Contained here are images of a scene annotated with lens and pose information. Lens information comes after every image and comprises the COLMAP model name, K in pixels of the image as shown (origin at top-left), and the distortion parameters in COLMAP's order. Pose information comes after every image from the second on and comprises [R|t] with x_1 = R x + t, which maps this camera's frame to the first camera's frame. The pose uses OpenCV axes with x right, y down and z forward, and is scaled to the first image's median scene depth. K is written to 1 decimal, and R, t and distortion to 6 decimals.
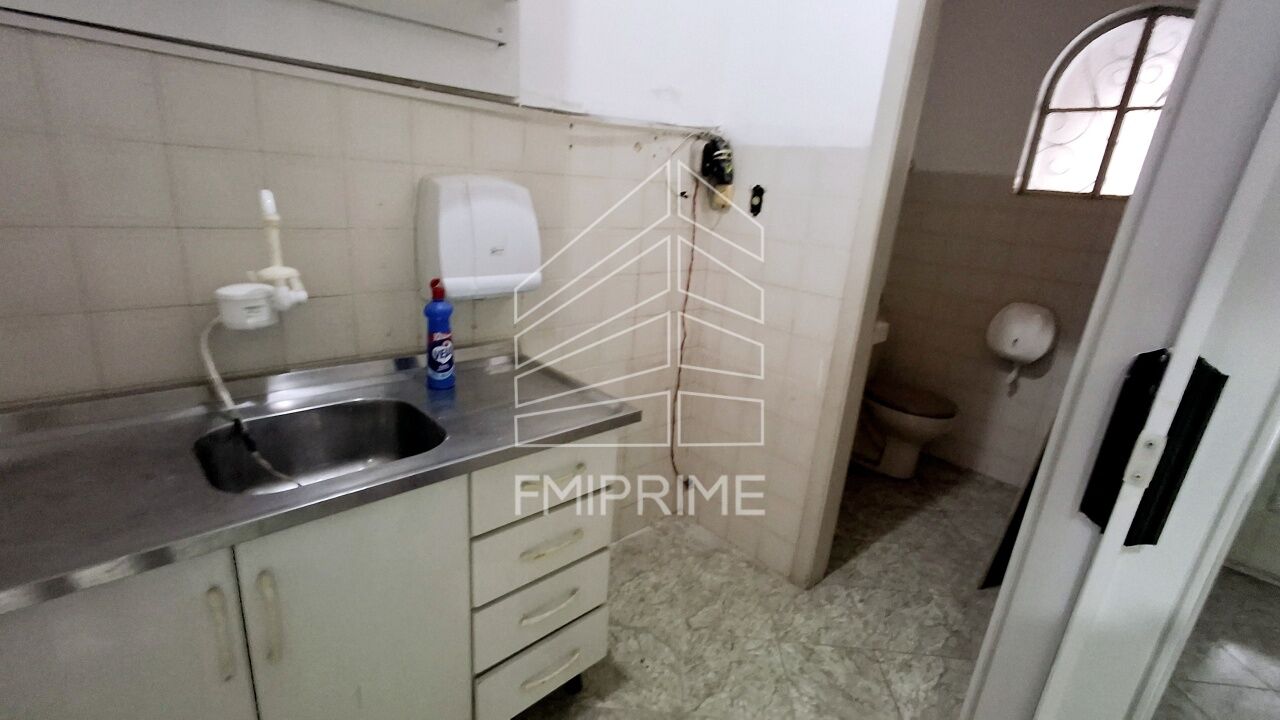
lens RADIAL K [[592.6, 0, 640.0], [0, 592.6, 360.0], [0, 0, 1]] dist [0.012563, 0.011115]
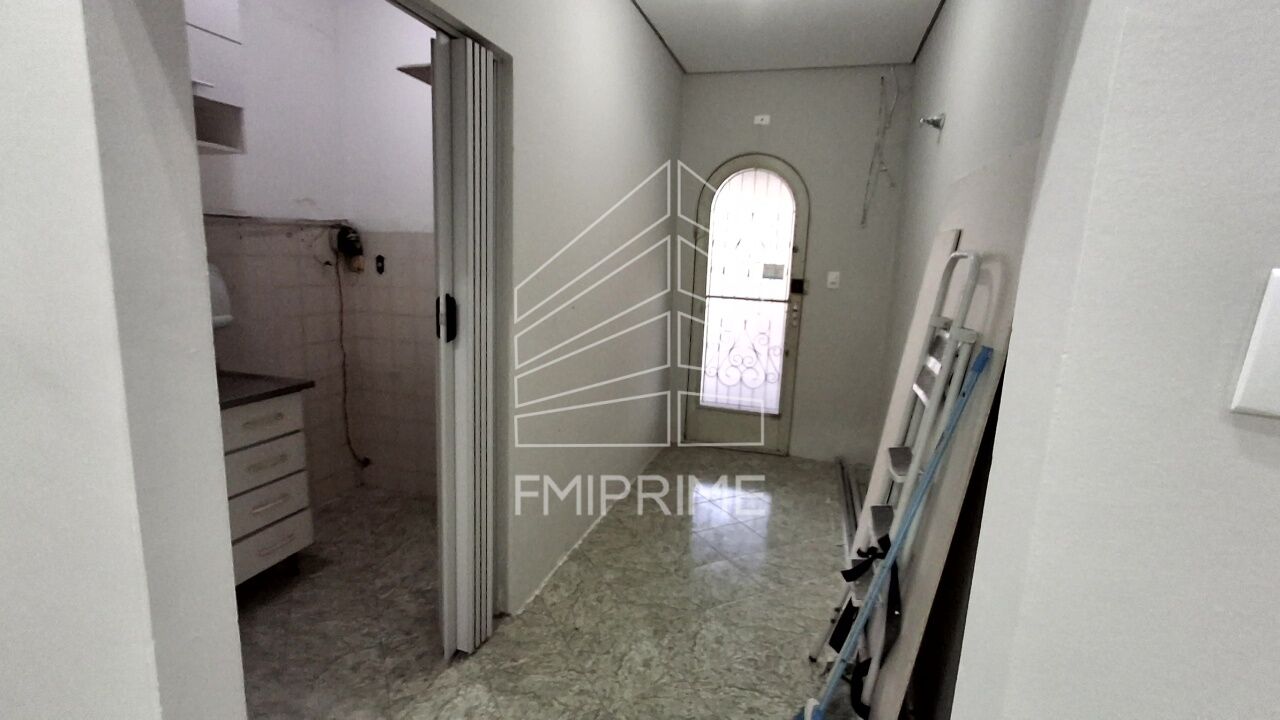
lens RADIAL K [[592.6, 0, 640.0], [0, 592.6, 360.0], [0, 0, 1]] dist [0.012563, 0.011115]
pose [[0.868103, -0.133275, 0.478157, 0.003341], [0.180614, 0.982061, -0.054181, 0.203239], [-0.462359, 0.133397, 0.876601, -0.715645]]
